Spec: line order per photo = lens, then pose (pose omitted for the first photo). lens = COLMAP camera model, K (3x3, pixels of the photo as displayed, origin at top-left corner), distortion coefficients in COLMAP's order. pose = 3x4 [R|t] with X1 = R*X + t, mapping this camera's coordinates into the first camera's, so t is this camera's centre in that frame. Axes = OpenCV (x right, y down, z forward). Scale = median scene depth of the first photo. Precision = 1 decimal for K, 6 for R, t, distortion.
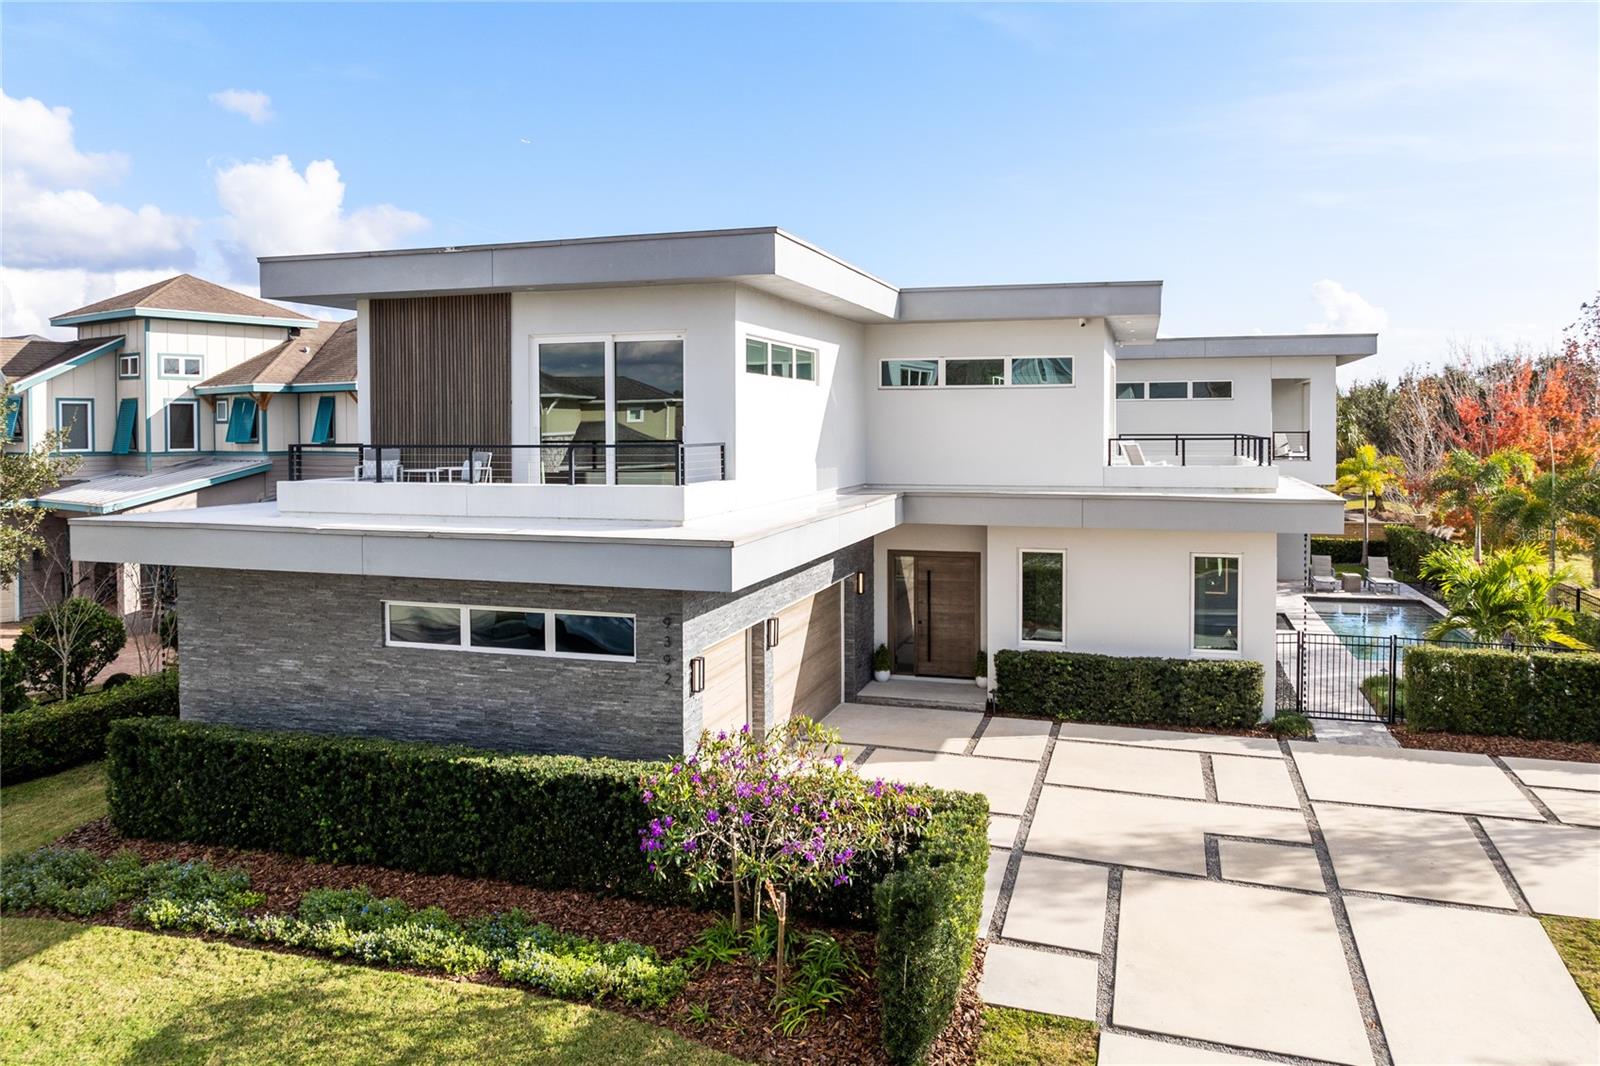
lens RADIAL K [[1168.3, 0, 771.1], [0, 1168.3, 444.8], [0, 0, 1]] dist [-0.052098, 0.024388]
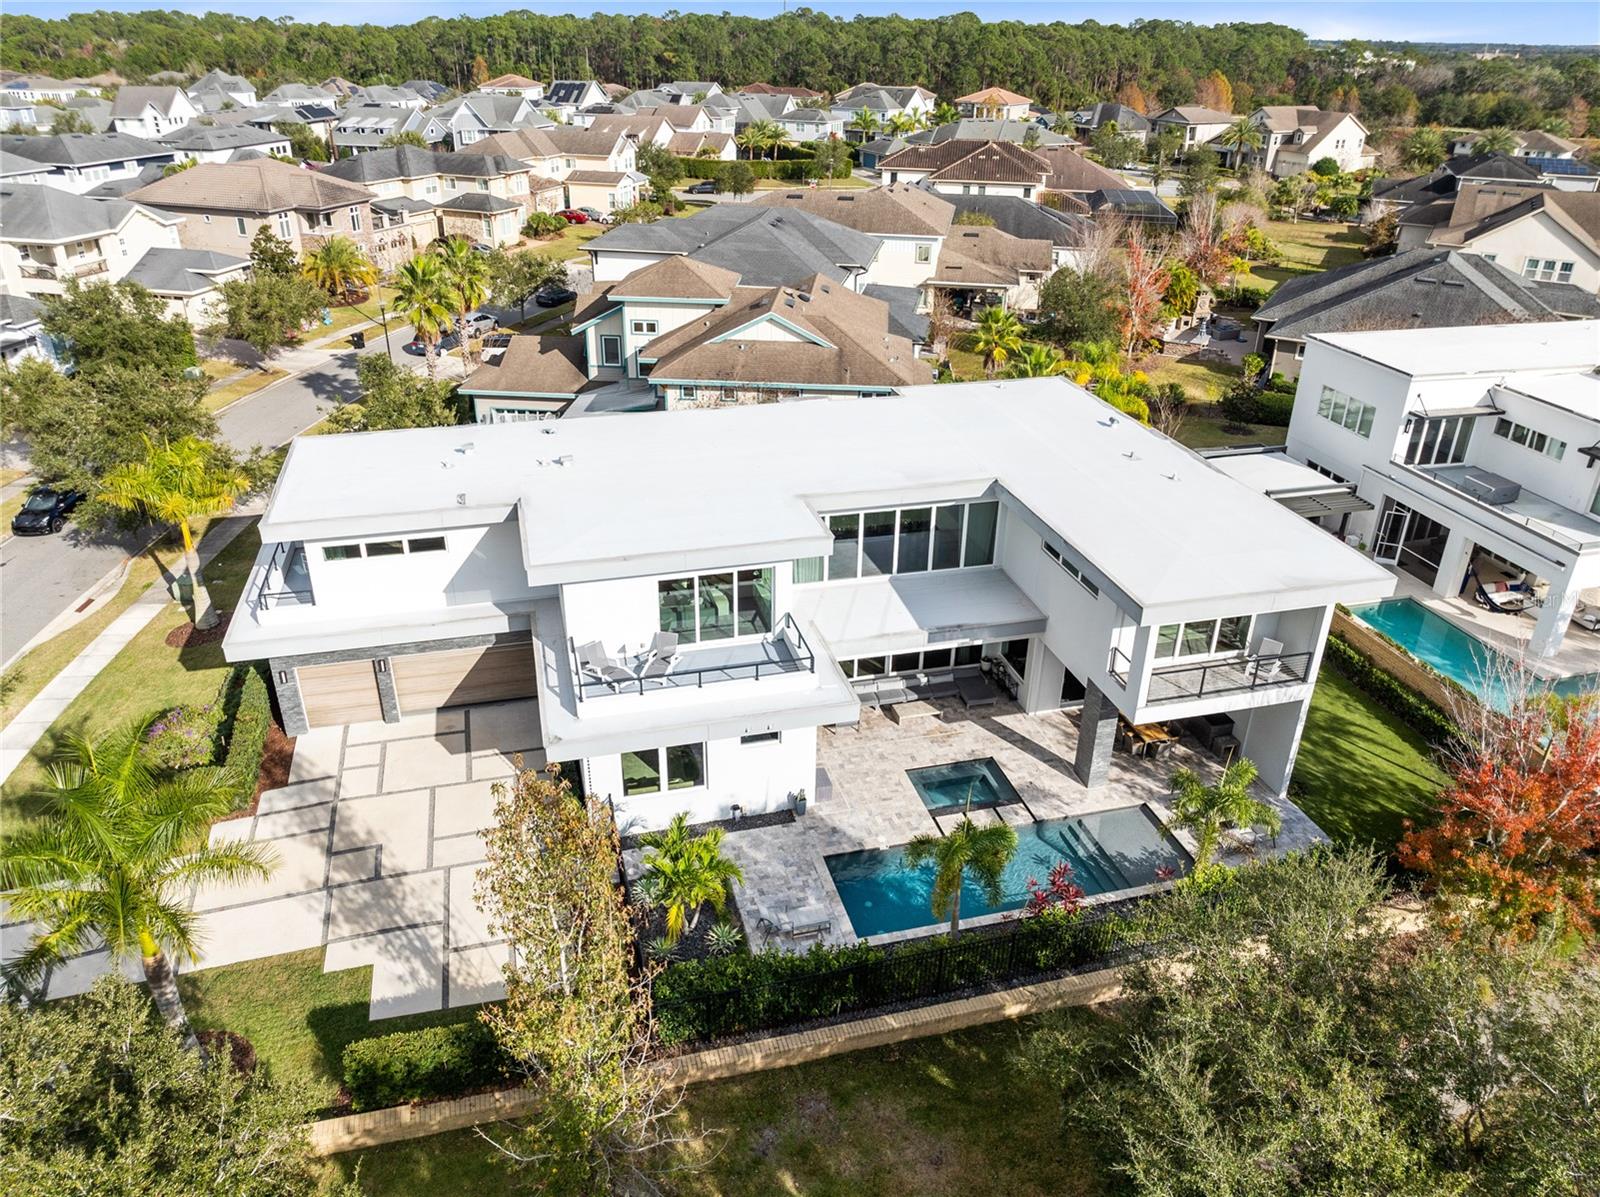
lens RADIAL K [[1116.5, 0, 805.9], [0, 1116.5, 597.0], [0, 0, 1]] dist [-0.036626, 0.001300]
pose [[0.545628, 0.392705, -0.740319, 1.978045], [-0.032919, 0.892769, 0.449310, -0.939871], [0.837380, -0.220786, 0.500047, 0.674061]]
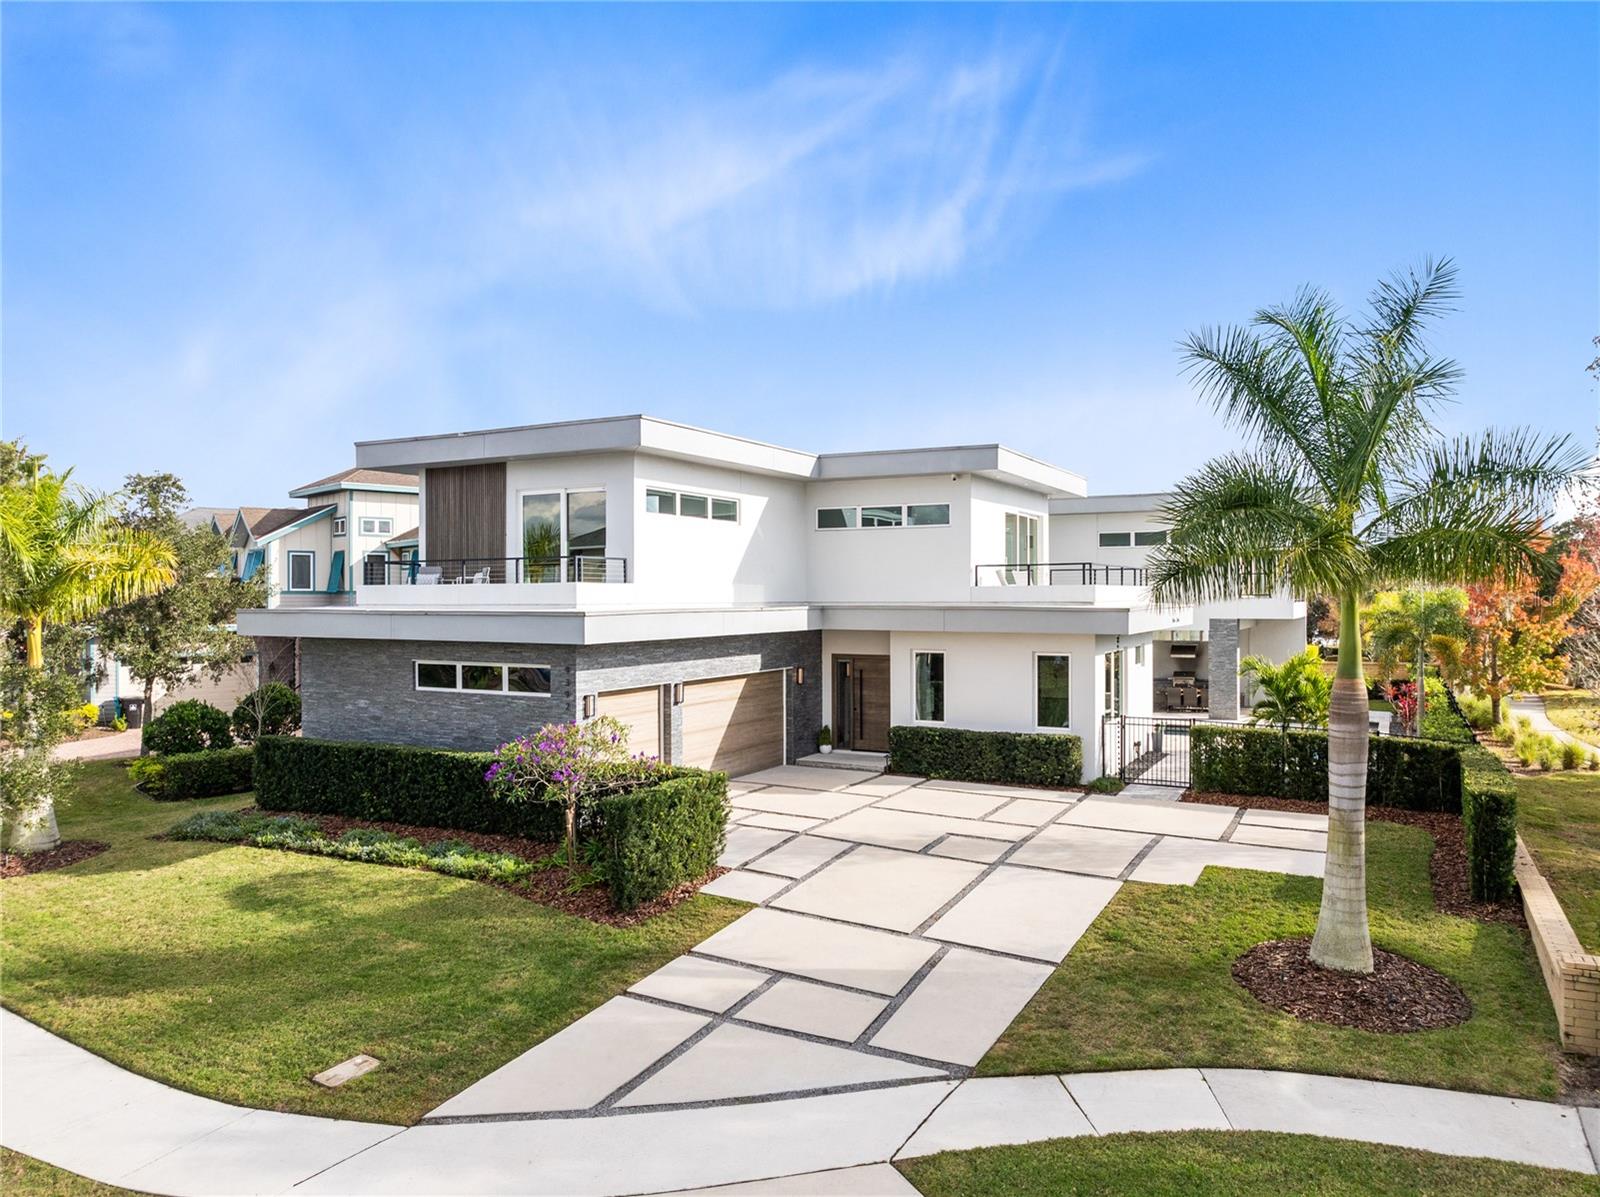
lens RADIAL K [[1116.5, 0, 795.2], [0, 1116.5, 600.3], [0, 0, 1]] dist [-0.036626, 0.001300]
pose [[0.983488, 0.002311, -0.180959, 0.405128], [-0.004776, 0.999902, -0.013189, 0.065544], [0.180911, 0.013836, 0.983402, -0.345054]]
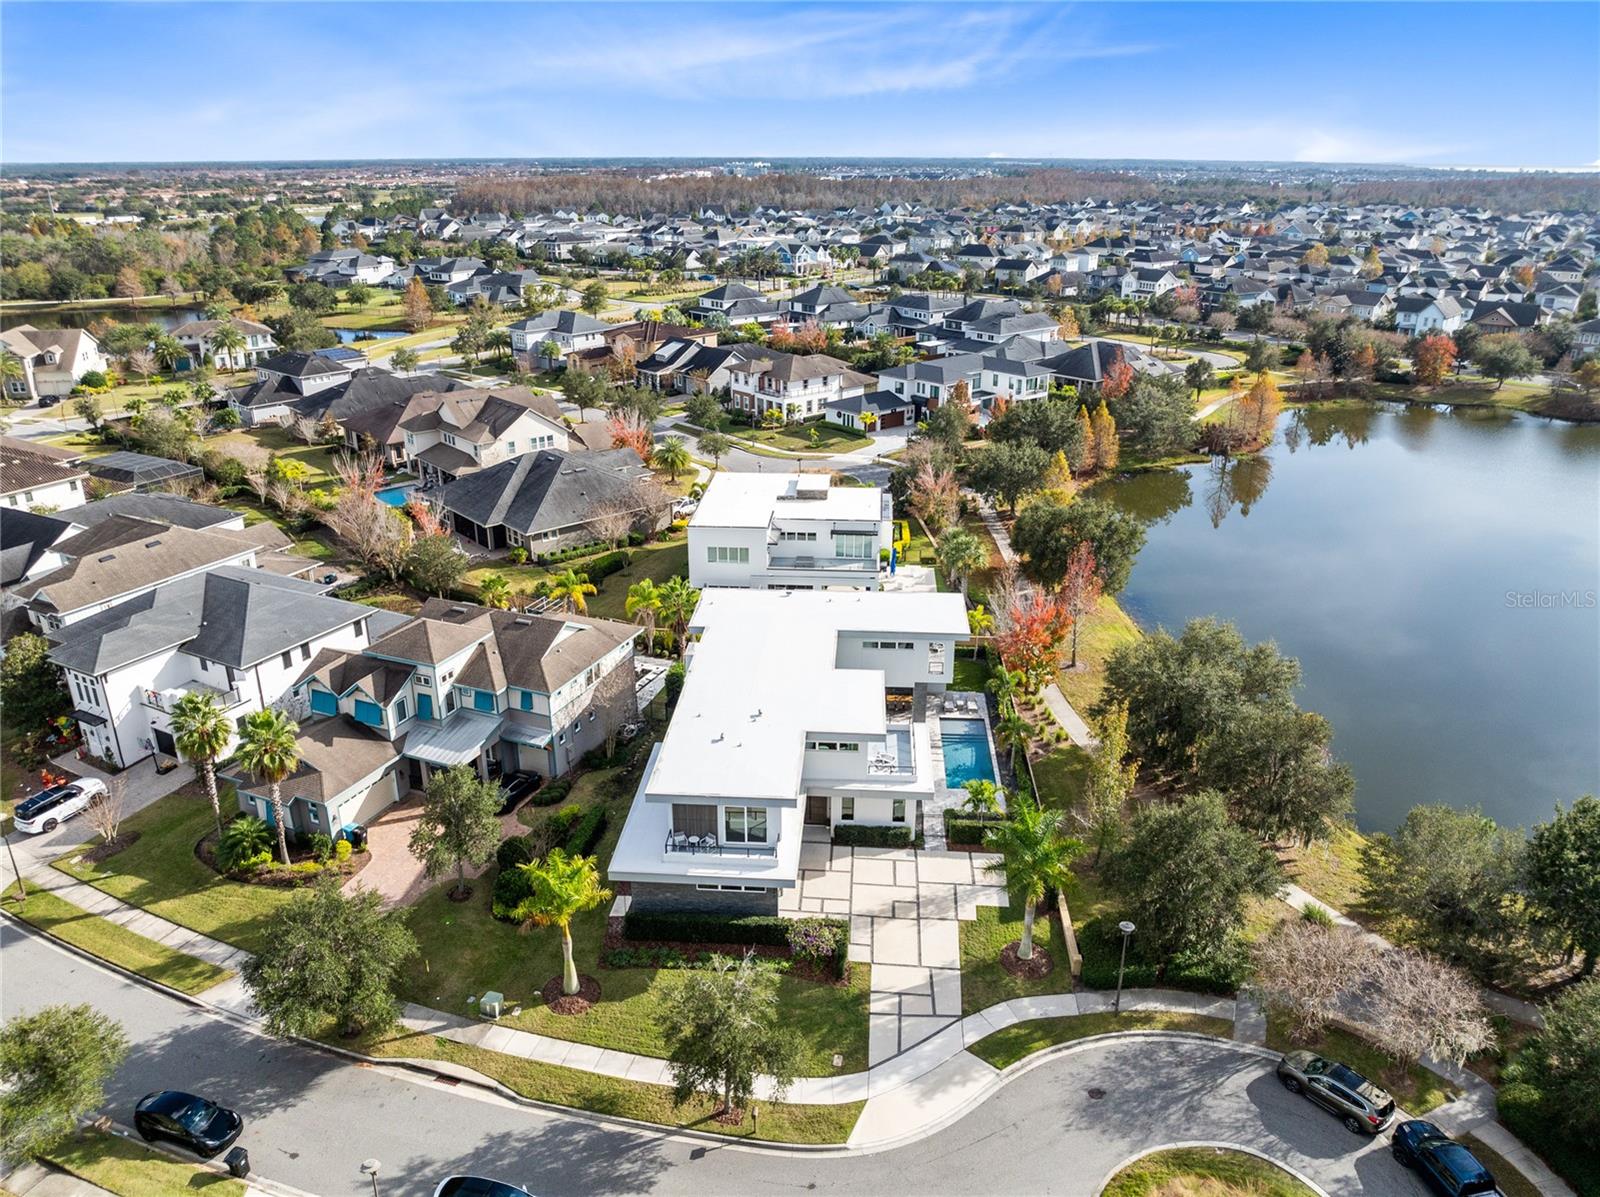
lens RADIAL K [[1116.5, 0, 796.7], [0, 1116.5, 594.7], [0, 0, 1]] dist [-0.036626, 0.001300]
pose [[0.968991, -0.082768, 0.232823, -0.746783], [-0.001945, 0.939648, 0.342138, -1.927589], [-0.247090, -0.331981, 0.910349, -2.052017]]
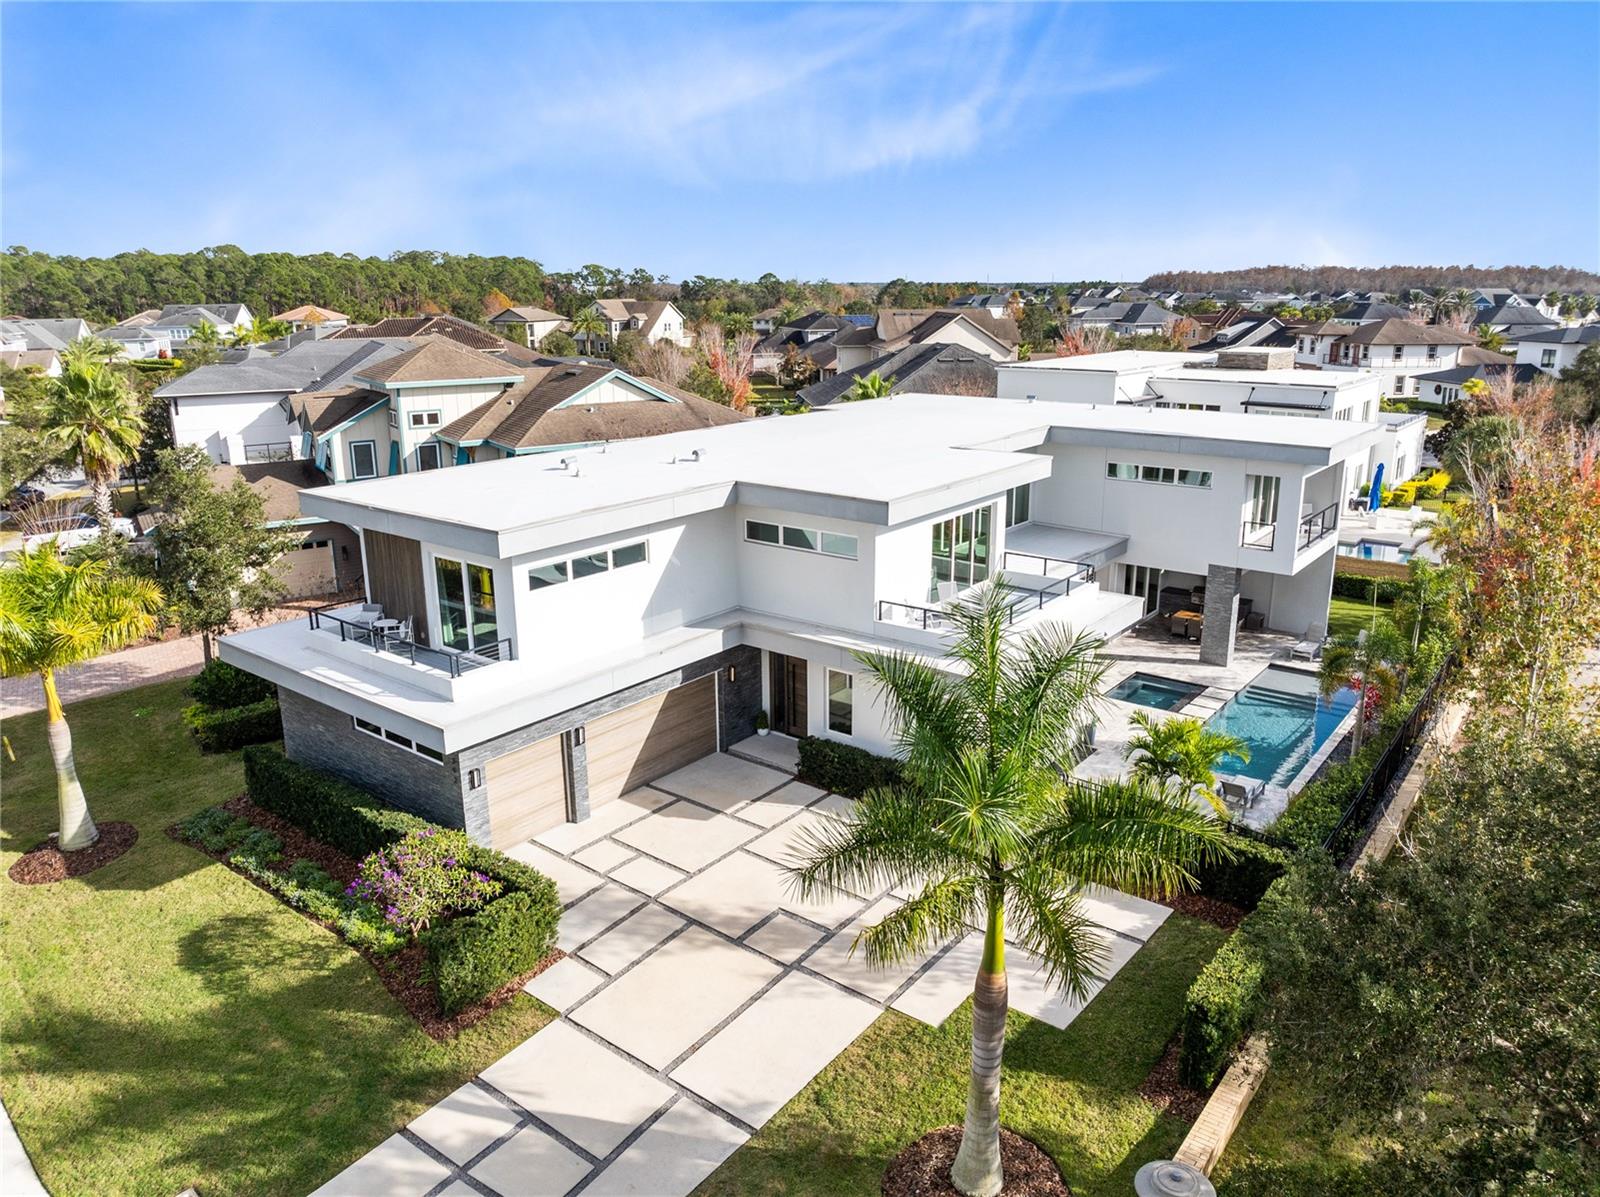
lens RADIAL K [[1116.5, 0, 802.4], [0, 1116.5, 611.1], [0, 0, 1]] dist [-0.036626, 0.001300]
pose [[0.940765, 0.093892, -0.325800, 0.799397], [-0.004602, 0.964340, 0.264627, -0.426598], [0.339028, -0.247452, 0.907649, -0.256230]]
